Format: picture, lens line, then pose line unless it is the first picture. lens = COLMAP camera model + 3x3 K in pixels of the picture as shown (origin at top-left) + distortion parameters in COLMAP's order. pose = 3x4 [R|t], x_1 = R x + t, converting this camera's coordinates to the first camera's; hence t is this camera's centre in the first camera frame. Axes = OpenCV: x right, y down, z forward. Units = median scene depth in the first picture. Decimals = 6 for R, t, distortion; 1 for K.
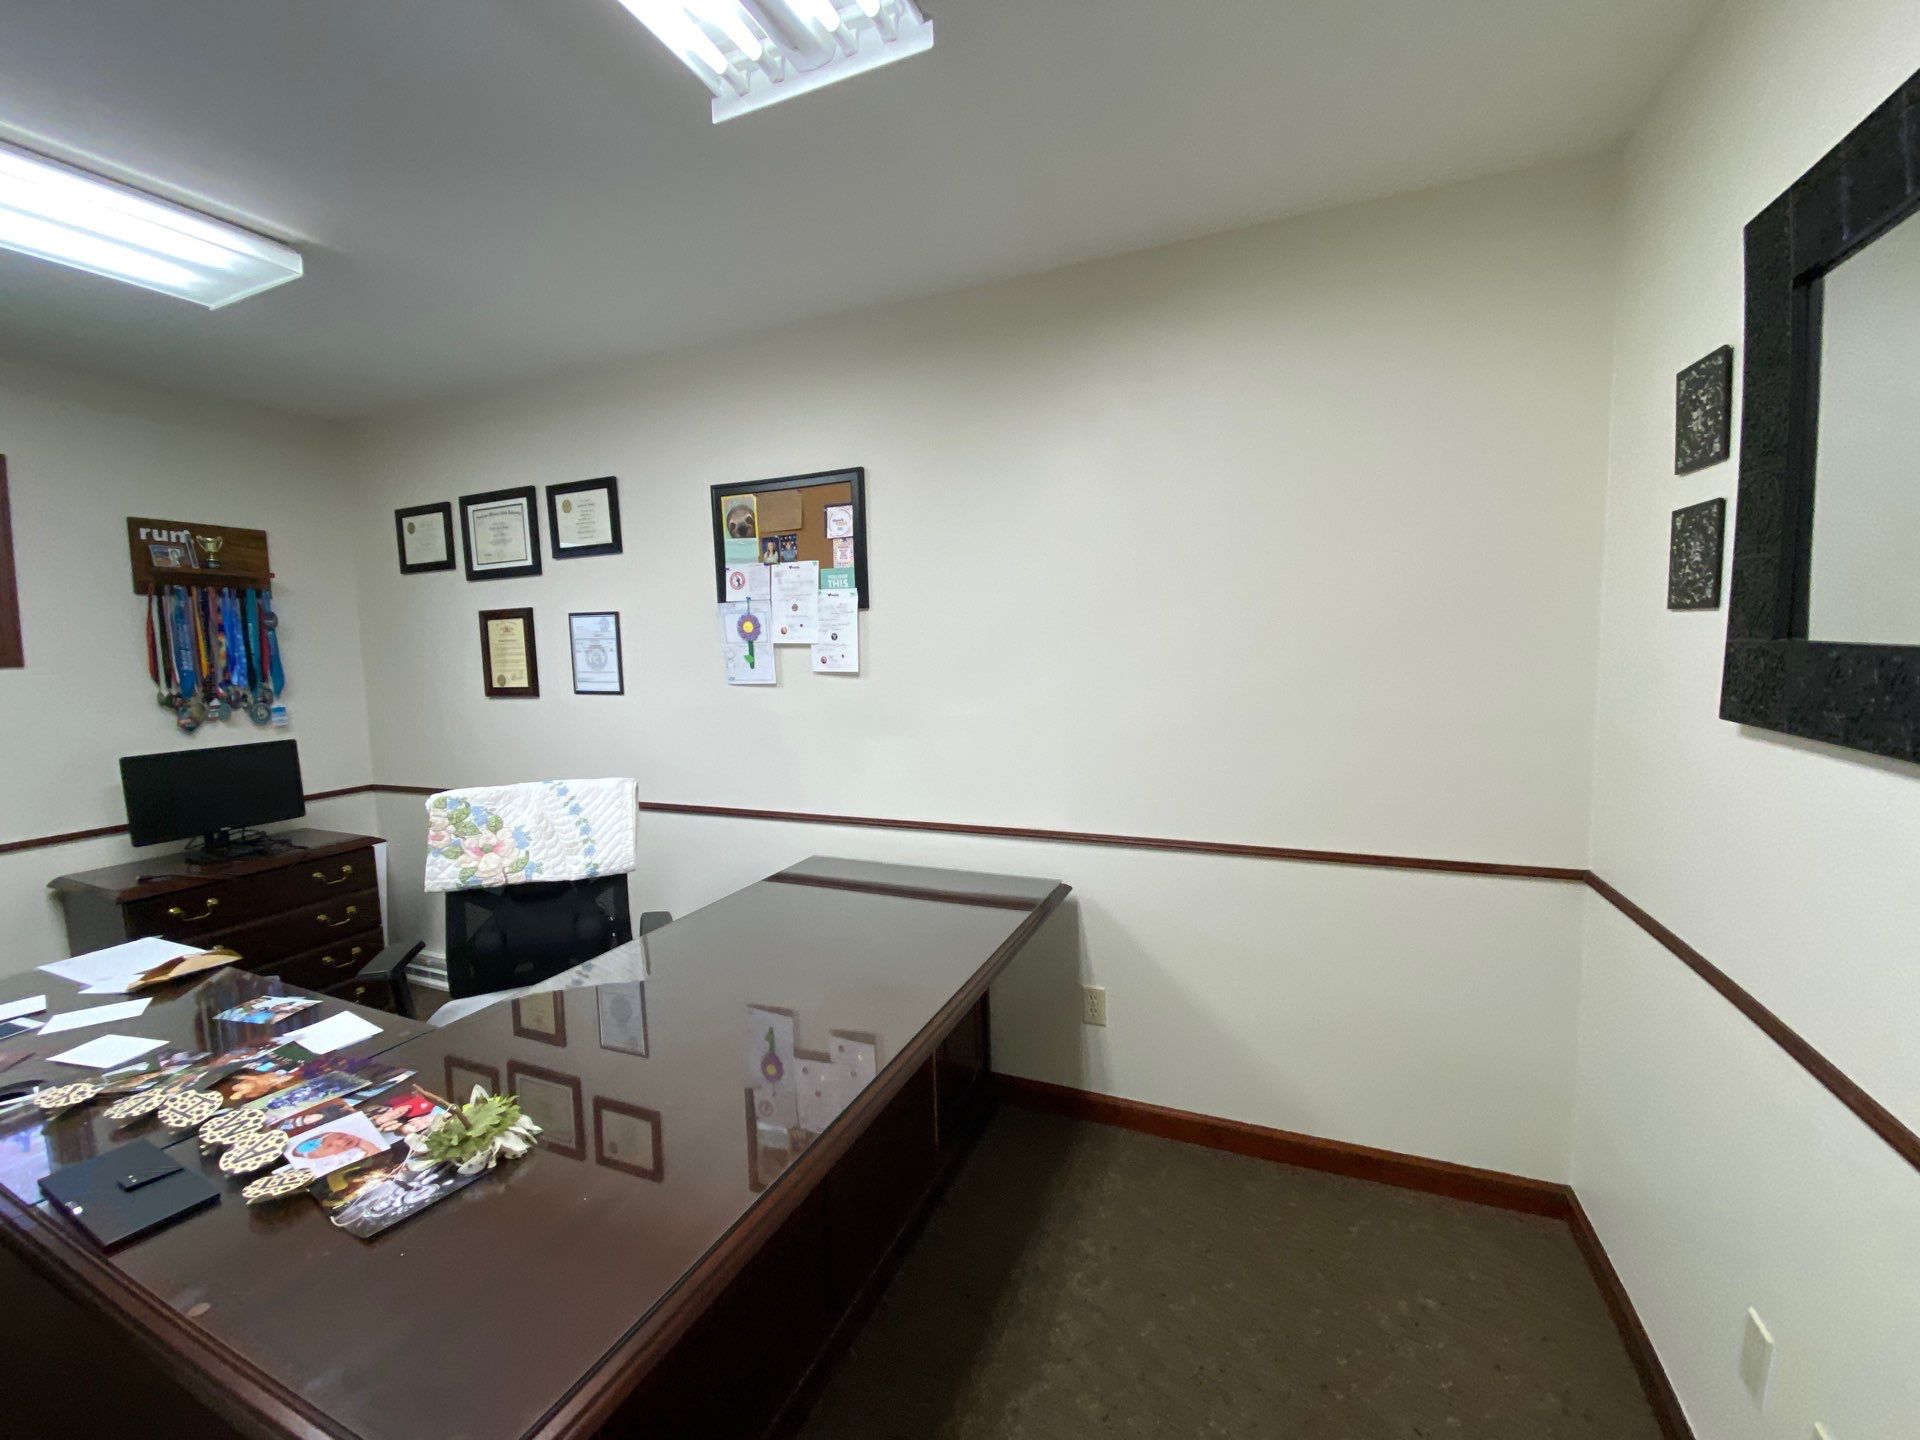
lens RADIAL K [[781.7, 0, 960.3], [0, 781.7, 710.3], [0, 0, 1]] dist [-0.000116, -0.013620]
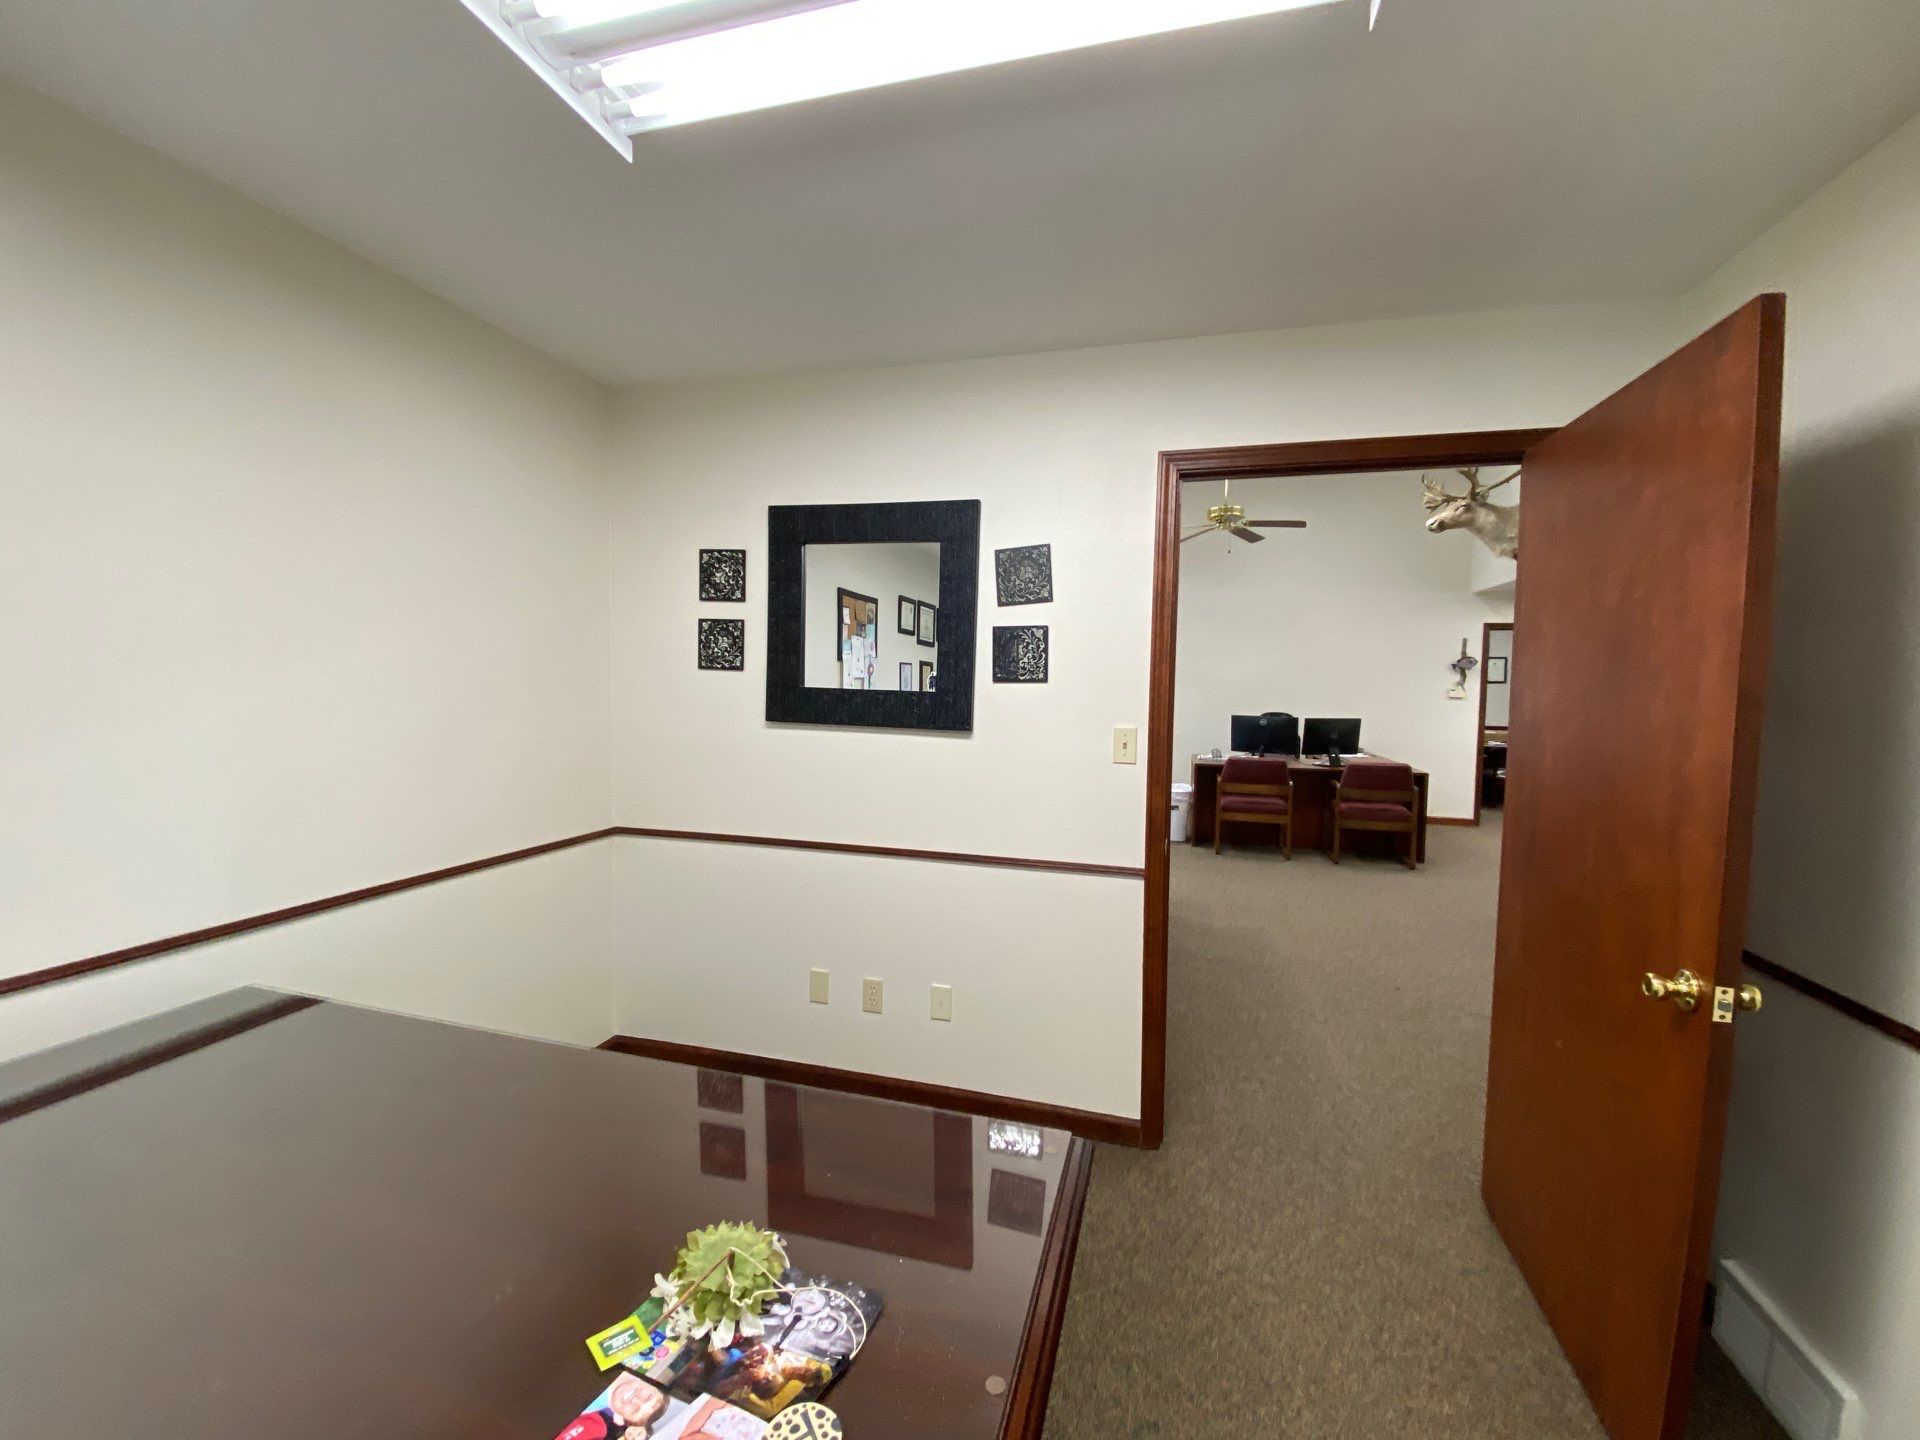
lens RADIAL K [[781.7, 0, 960.3], [0, 781.7, 710.3], [0, 0, 1]] dist [-0.000116, -0.013620]
pose [[-0.124497, -0.028161, 0.991820, -1.496835], [0.074762, 0.996489, 0.037678, -0.075261], [-0.989399, 0.078841, -0.121955, 0.827407]]
